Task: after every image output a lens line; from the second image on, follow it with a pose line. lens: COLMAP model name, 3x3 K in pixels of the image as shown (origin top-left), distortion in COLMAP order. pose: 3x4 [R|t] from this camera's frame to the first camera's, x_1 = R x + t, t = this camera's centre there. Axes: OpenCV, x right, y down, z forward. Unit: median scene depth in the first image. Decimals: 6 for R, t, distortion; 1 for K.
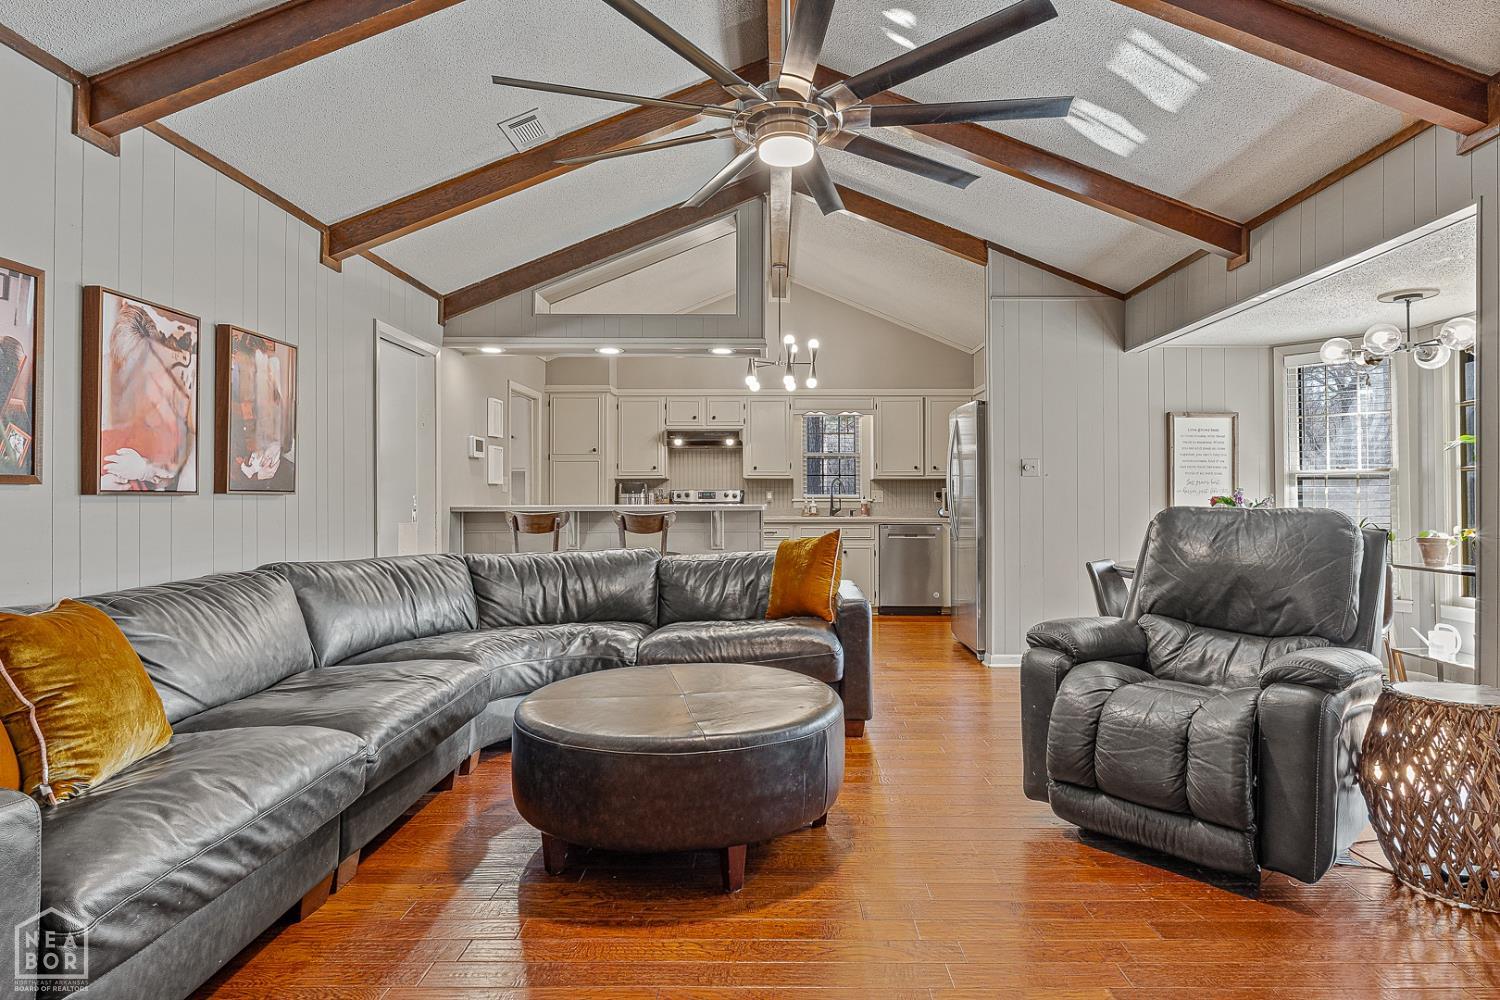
lens RADIAL K [[877.7, 0, 760.1], [0, 877.7, 492.4], [0, 0, 1]] dist [-0.008051, -0.001211]
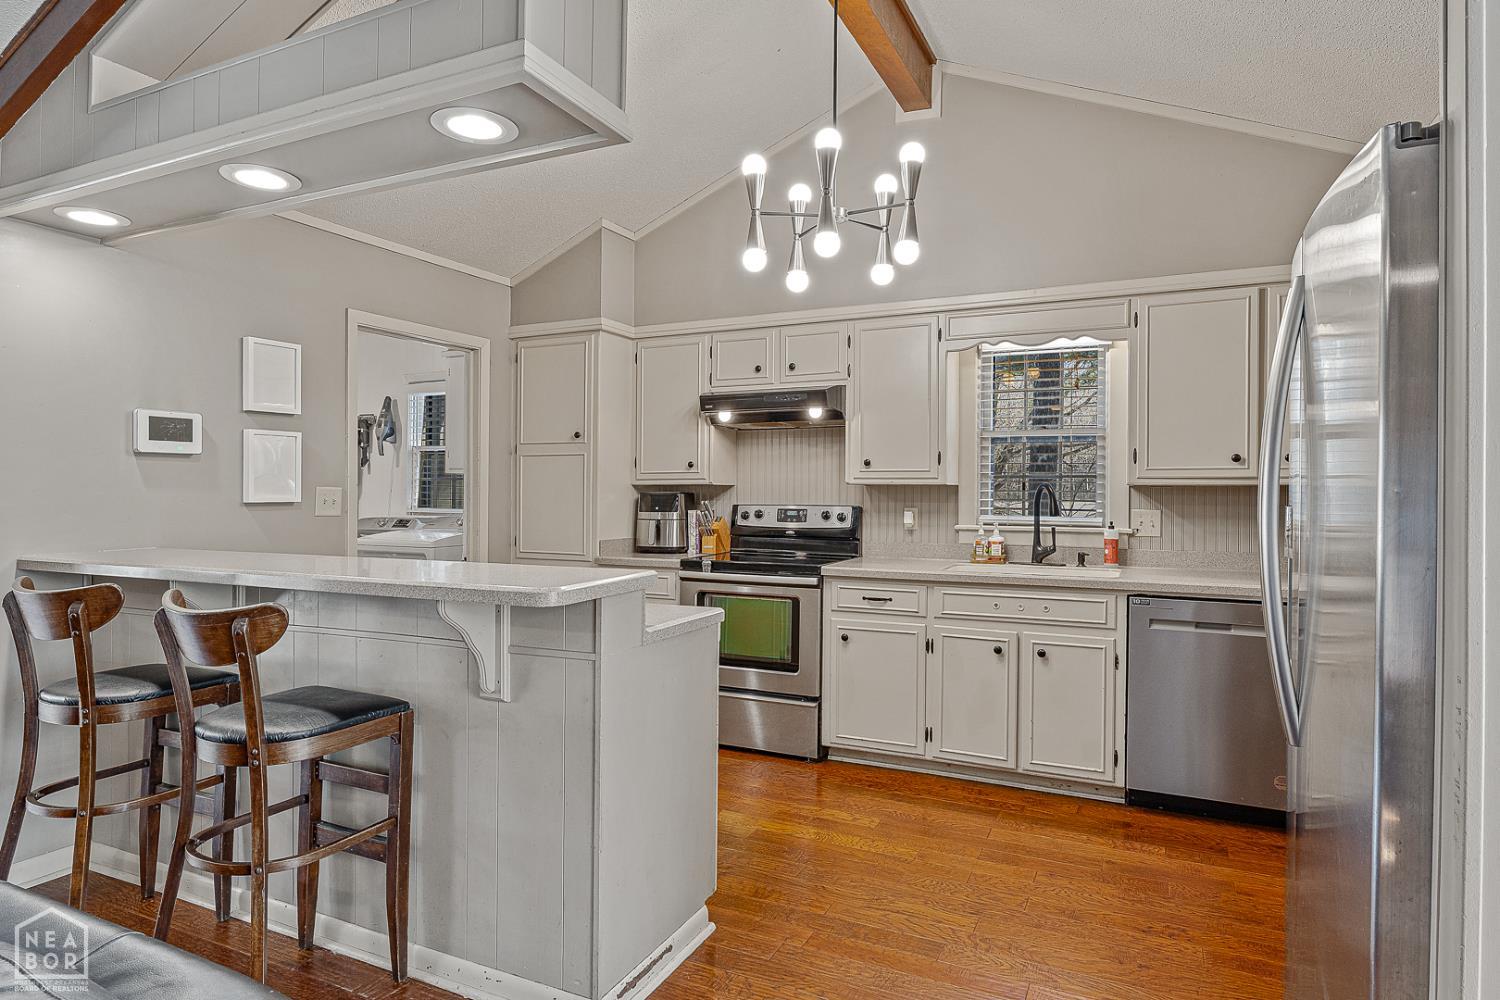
lens RADIAL K [[877.7, 0, 738.3], [0, 877.7, 487.9], [0, 0, 1]] dist [-0.008051, -0.001211]
pose [[0.900742, -0.001871, -0.434350, 0.143129], [0.002964, 0.999994, 0.001839, -0.014683], [0.434344, -0.002944, 0.900742, 0.516946]]
